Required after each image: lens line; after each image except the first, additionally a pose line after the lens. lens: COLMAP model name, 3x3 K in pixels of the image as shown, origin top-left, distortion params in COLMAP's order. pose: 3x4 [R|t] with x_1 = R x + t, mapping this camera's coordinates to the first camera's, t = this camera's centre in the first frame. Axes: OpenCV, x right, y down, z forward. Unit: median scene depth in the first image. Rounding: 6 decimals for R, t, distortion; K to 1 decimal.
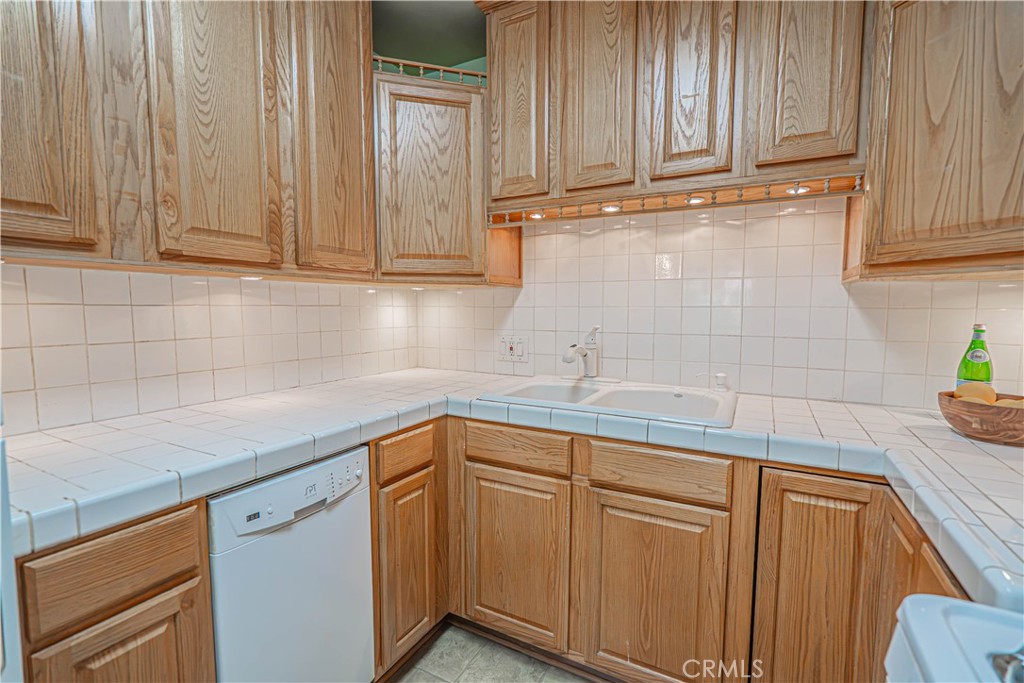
lens RADIAL K [[462.0, 0, 515.2], [0, 462.0, 345.4], [0, 0, 1]] dist [-0.006594, 0.001235]
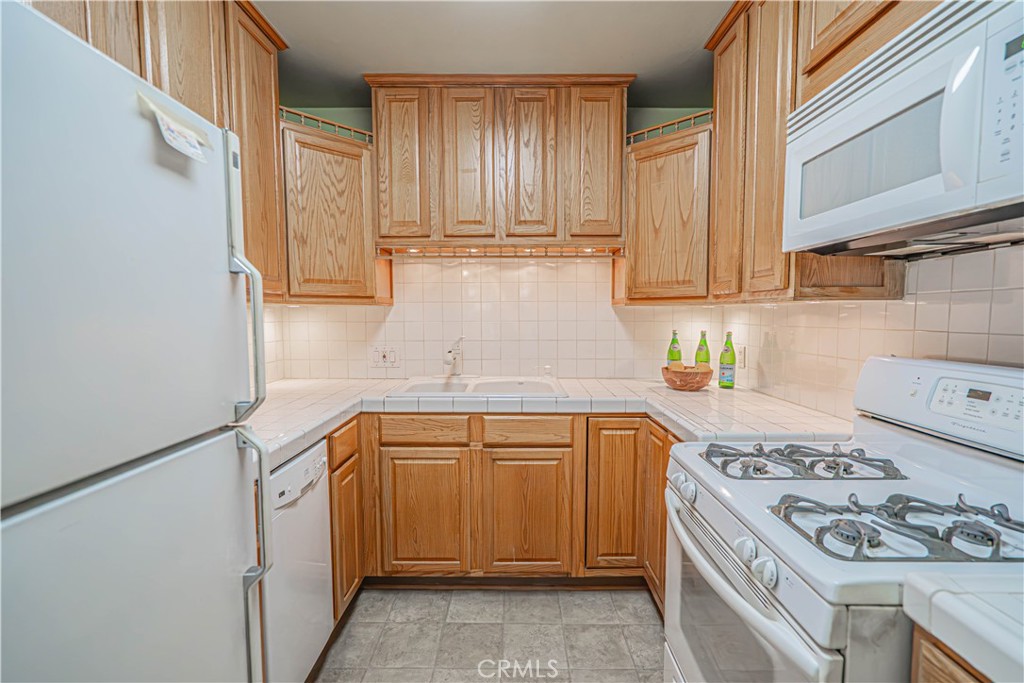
lens RADIAL K [[462.0, 0, 515.2], [0, 462.0, 345.4], [0, 0, 1]] dist [-0.006594, 0.001235]
pose [[0.880677, -0.037334, 0.472245, -0.371067], [0.042759, 0.999085, -0.000756, -0.008876], [-0.471784, 0.020859, 0.881467, -0.284975]]
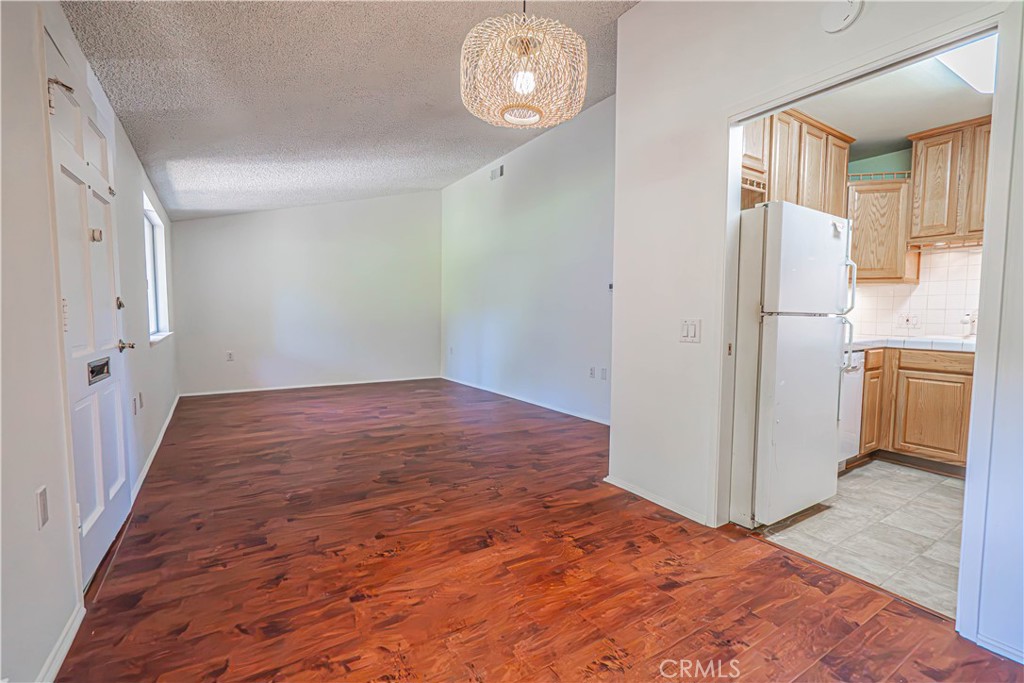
lens RADIAL K [[459.2, 0, 514.0], [0, 459.2, 345.1], [0, 0, 1]] dist [-0.003701, 0.000695]
pose [[0.877545, 0.036271, -0.478121, -0.640163], [-0.042459, 0.999096, -0.002136, 0.221202], [0.477611, 0.022176, 0.878291, -1.594565]]
